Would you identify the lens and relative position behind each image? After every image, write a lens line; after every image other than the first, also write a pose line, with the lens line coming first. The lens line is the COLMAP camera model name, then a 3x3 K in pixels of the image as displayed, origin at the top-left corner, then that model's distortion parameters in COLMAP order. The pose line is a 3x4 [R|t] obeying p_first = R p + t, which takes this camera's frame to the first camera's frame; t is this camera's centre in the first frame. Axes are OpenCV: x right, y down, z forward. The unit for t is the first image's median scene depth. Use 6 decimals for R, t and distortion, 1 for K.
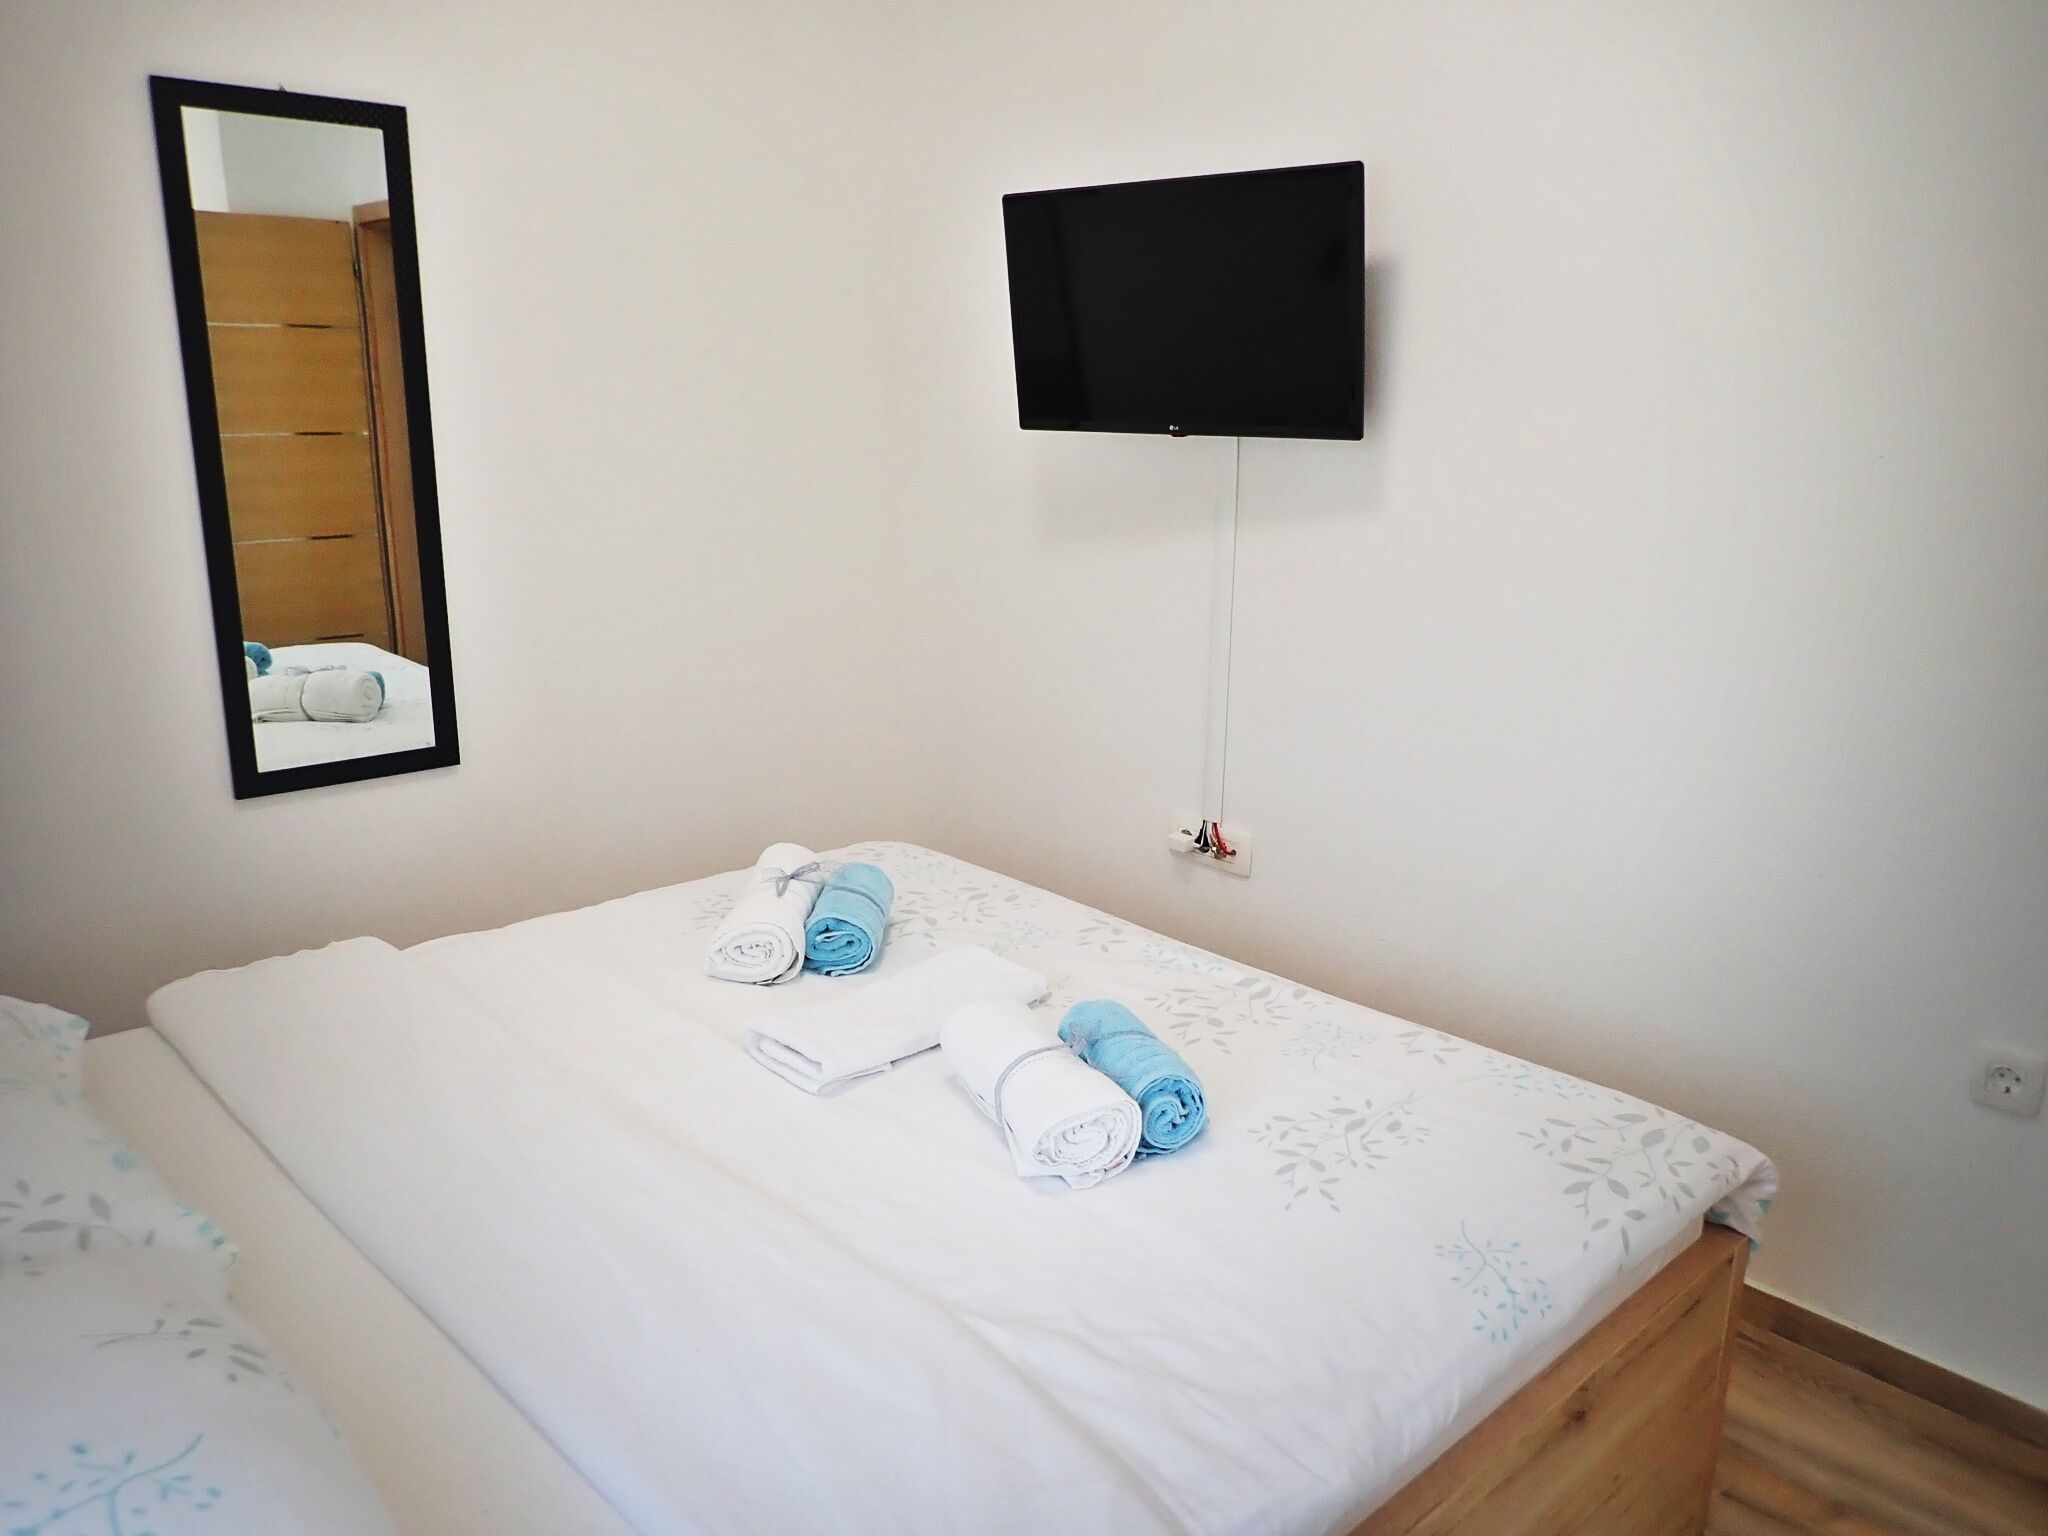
lens RADIAL K [[1519.5, 0, 1024.0], [0, 1519.5, 768.0], [0, 0, 1]] dist [-0.006581, -0.008561]
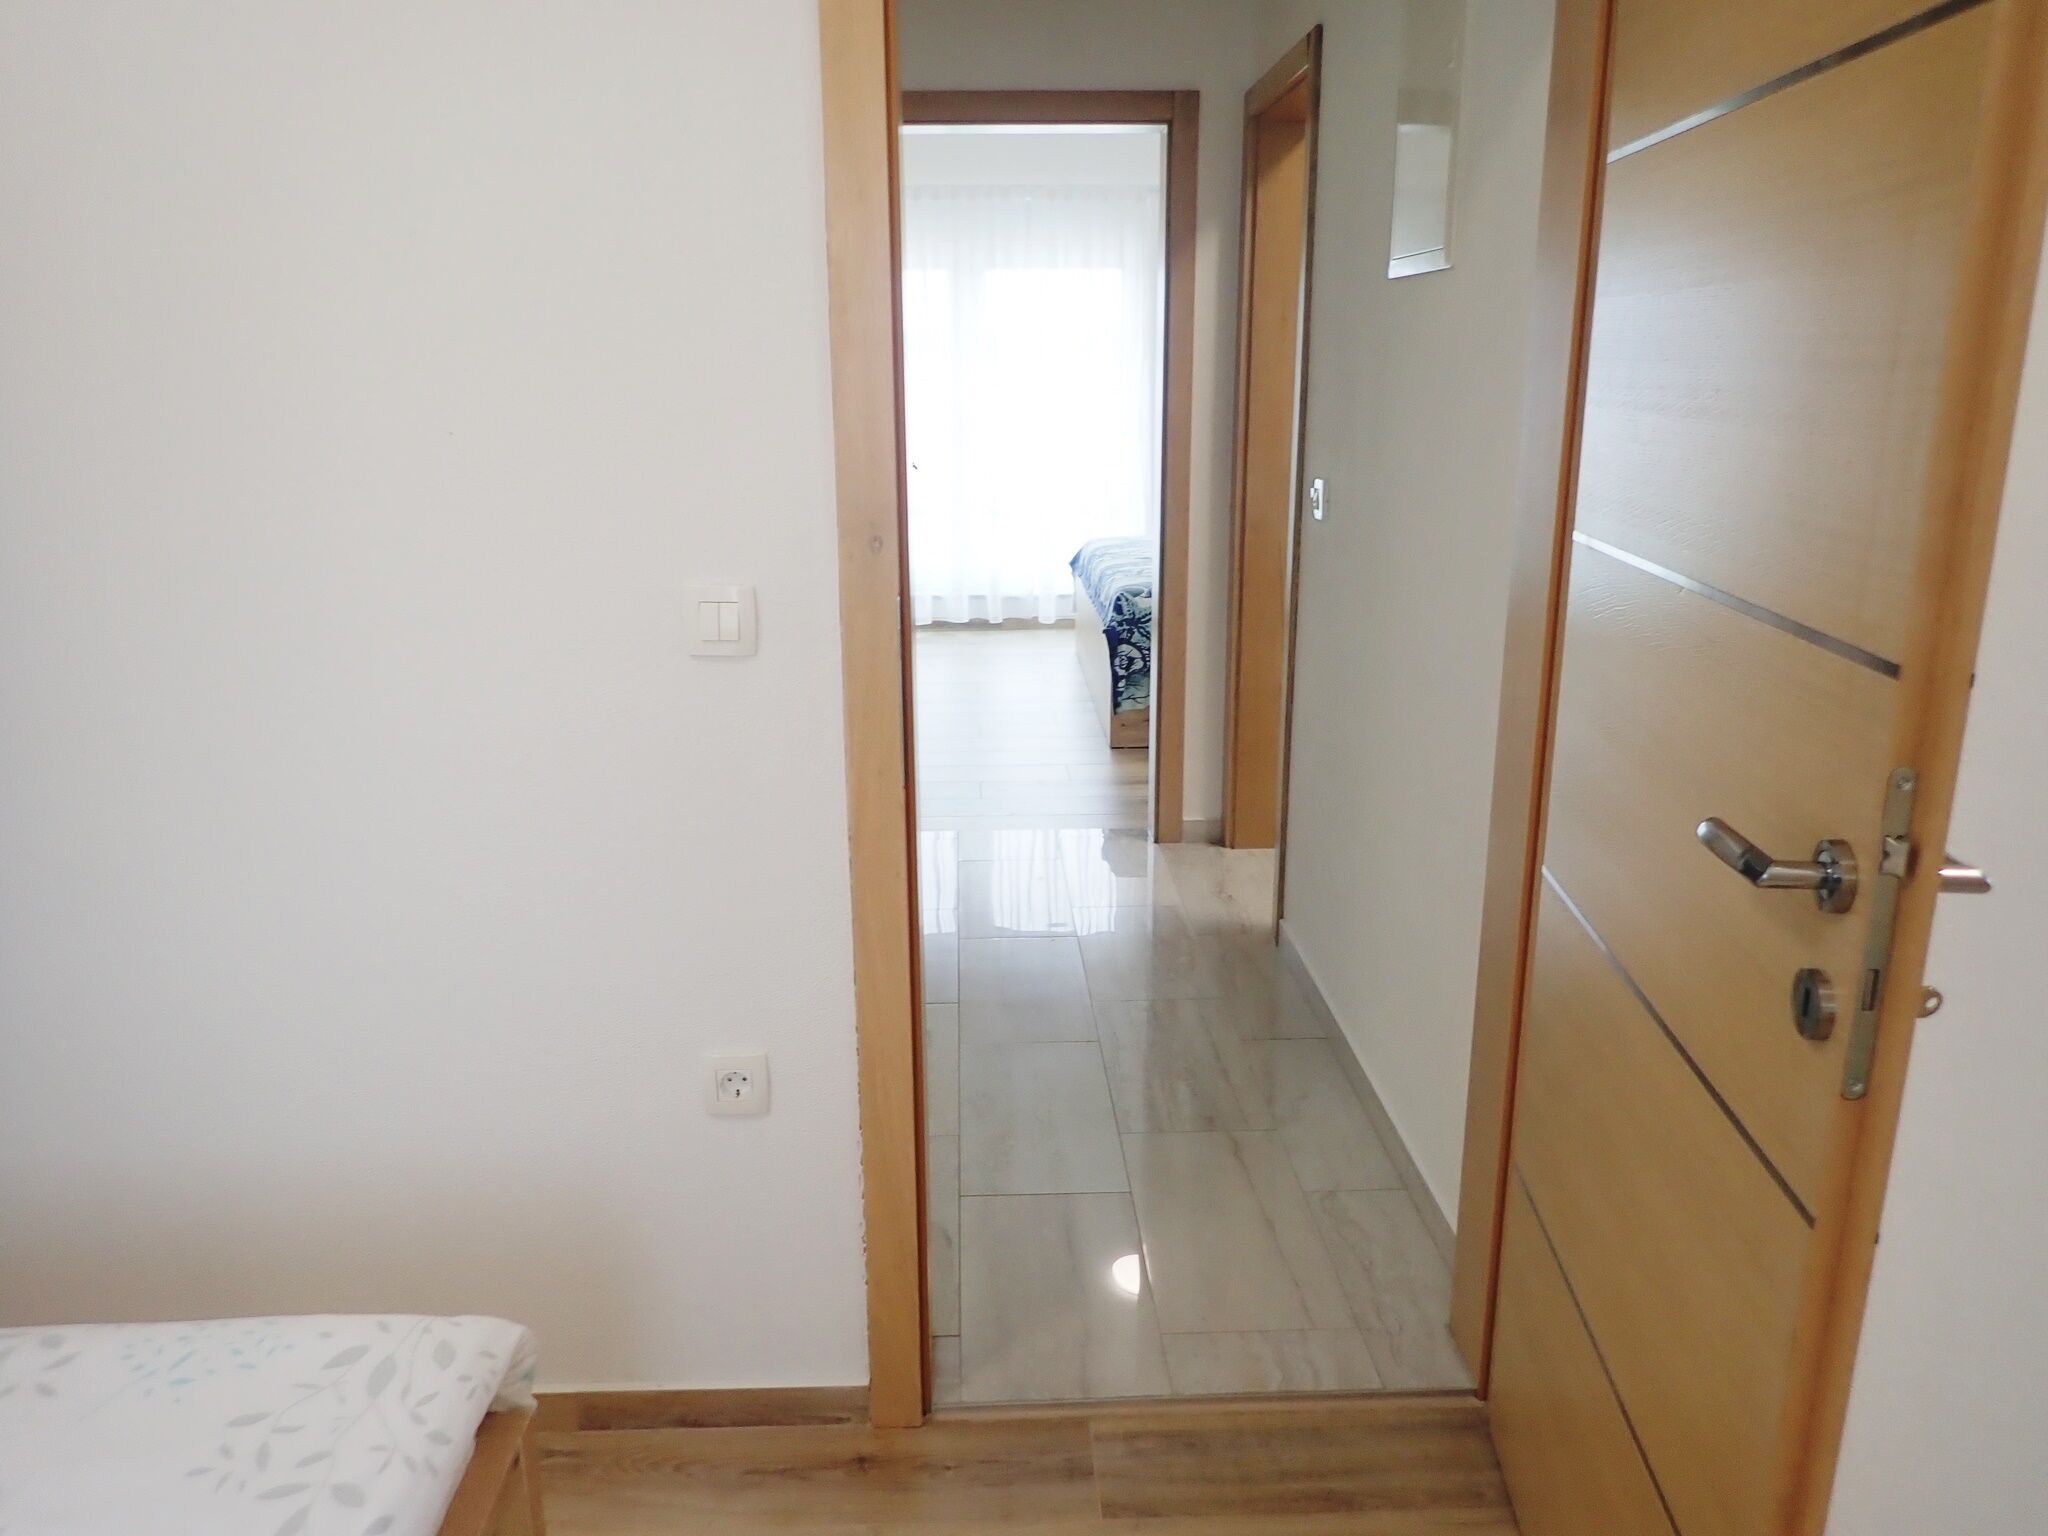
lens RADIAL K [[1497.9, 0, 1024.0], [0, 1497.9, 768.0], [0, 0, 1]] dist [-0.003917, -0.002472]
pose [[0.656571, -0.218008, 0.722071, 0.157973], [0.200627, 0.973309, 0.111435, -0.064132], [-0.727092, 0.071702, 0.682785, 0.250849]]
